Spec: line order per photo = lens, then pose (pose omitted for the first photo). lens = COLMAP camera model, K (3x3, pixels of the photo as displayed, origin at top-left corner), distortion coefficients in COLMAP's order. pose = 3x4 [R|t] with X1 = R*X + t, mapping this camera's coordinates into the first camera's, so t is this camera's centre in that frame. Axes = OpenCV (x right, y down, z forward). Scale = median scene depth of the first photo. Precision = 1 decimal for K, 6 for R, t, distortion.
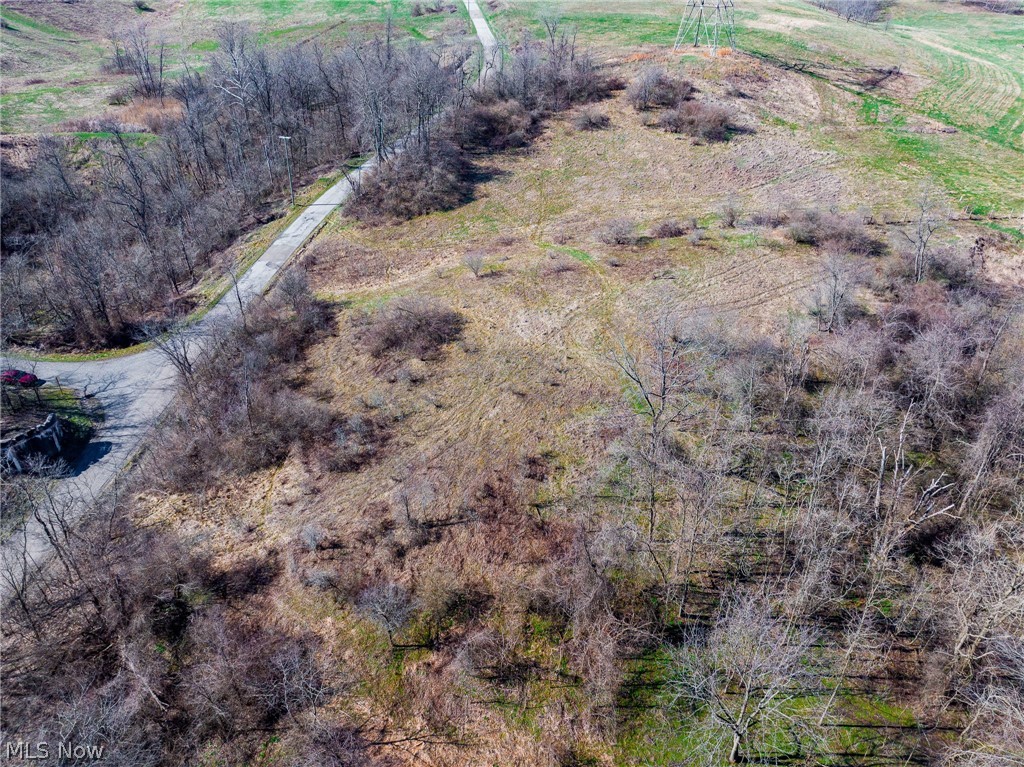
lens RADIAL K [[721.2, 0, 512.5], [0, 721.2, 378.4], [0, 0, 1]] dist [-0.053996, 0.026099]
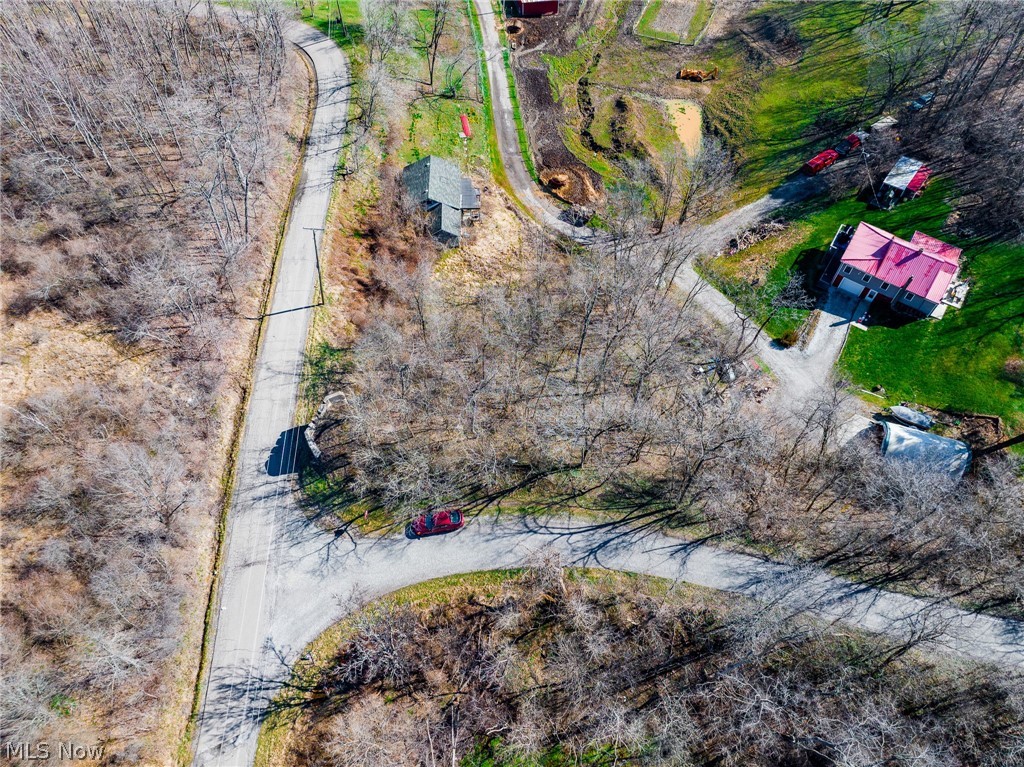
lens RADIAL K [[721.2, 0, 516.3], [0, 721.2, 378.4], [0, 0, 1]] dist [-0.053996, 0.026099]
pose [[-0.970794, 0.192966, -0.142557, -0.565133], [-0.136761, 0.043100, 0.989666, -0.649306], [0.197116, 0.980258, -0.015451, 0.704384]]
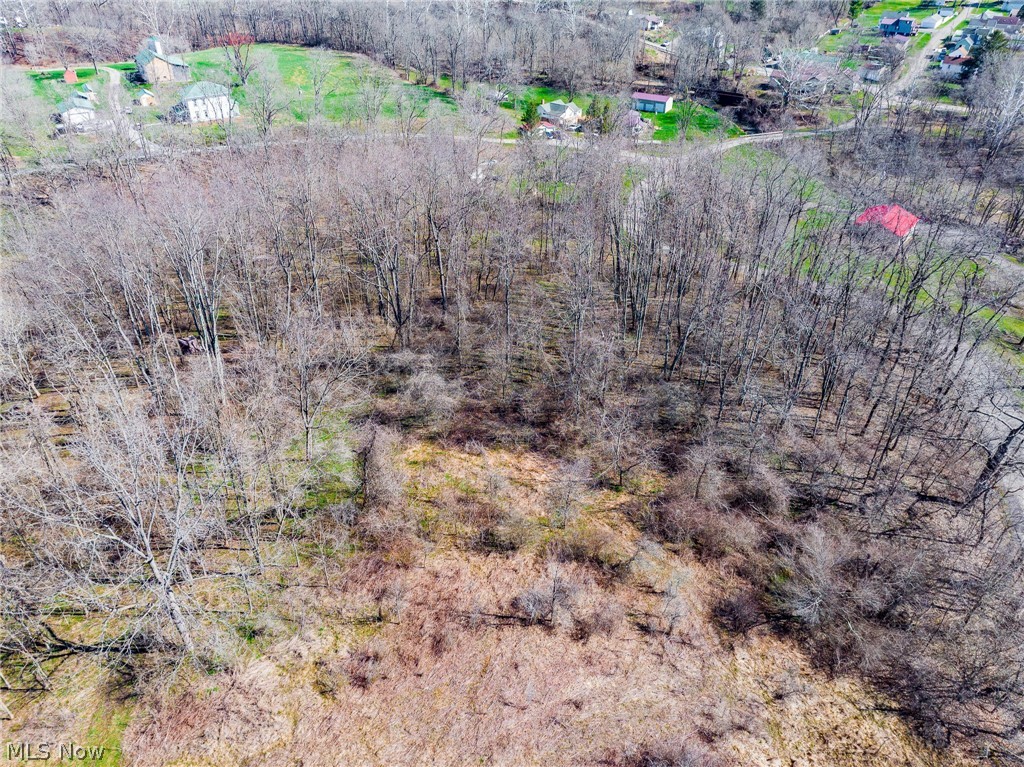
lens RADIAL K [[721.2, 0, 517.3], [0, 721.2, 381.0], [0, 0, 1]] dist [-0.053996, 0.026099]
pose [[-0.992126, -0.081947, 0.094715, -0.083917], [0.052626, 0.413482, 0.908990, -0.314436], [-0.113652, 0.906817, -0.405914, 0.579406]]
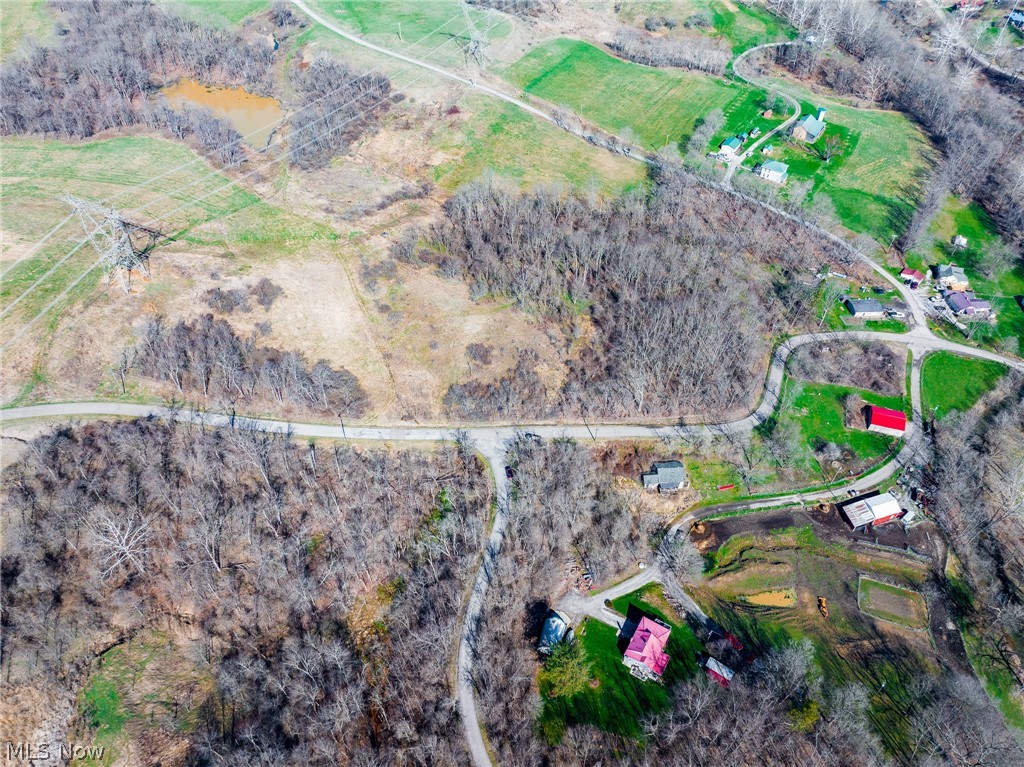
lens RADIAL K [[721.2, 0, 517.6], [0, 721.2, 380.8], [0, 0, 1]] dist [-0.053996, 0.026099]
pose [[-0.271170, -0.698529, 0.662211, -1.837639], [0.493498, 0.489784, 0.718729, -1.715518], [-0.826394, 0.521698, 0.211907, 0.169947]]
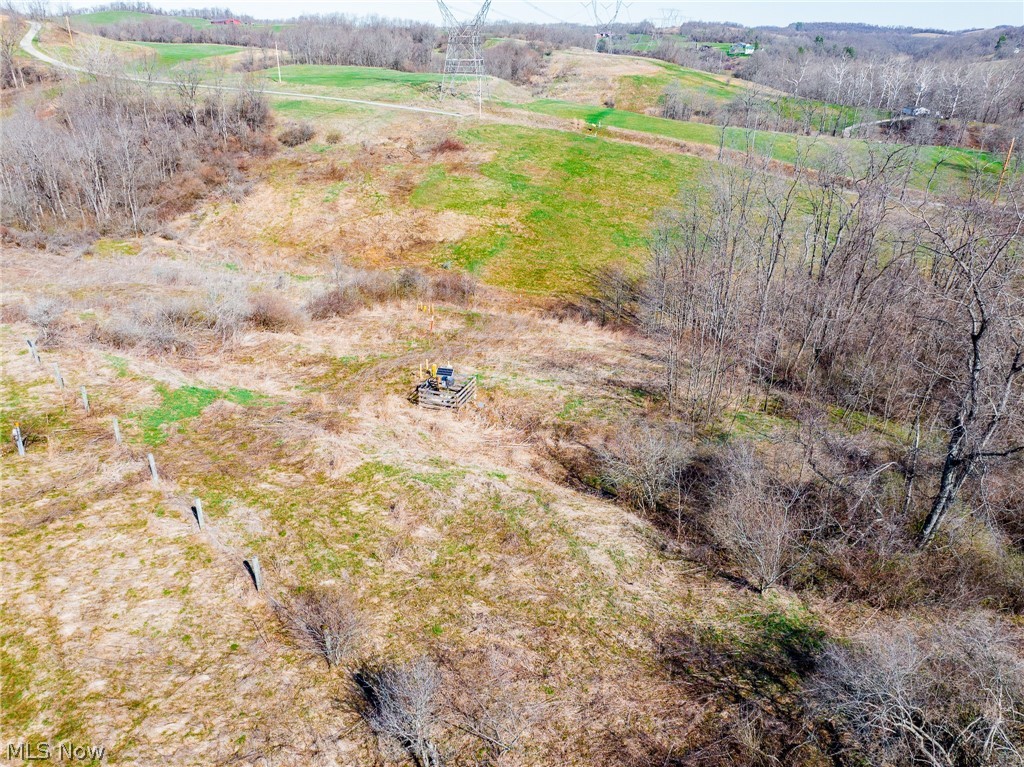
lens RADIAL K [[721.2, 0, 519.4], [0, 721.2, 384.4], [0, 0, 1]] dist [-0.053996, 0.026099]
pose [[-0.506457, -0.389850, 0.769103, 0.406429], [0.432409, 0.656863, 0.617700, -0.358642], [-0.746006, 0.645405, -0.164098, 0.976329]]
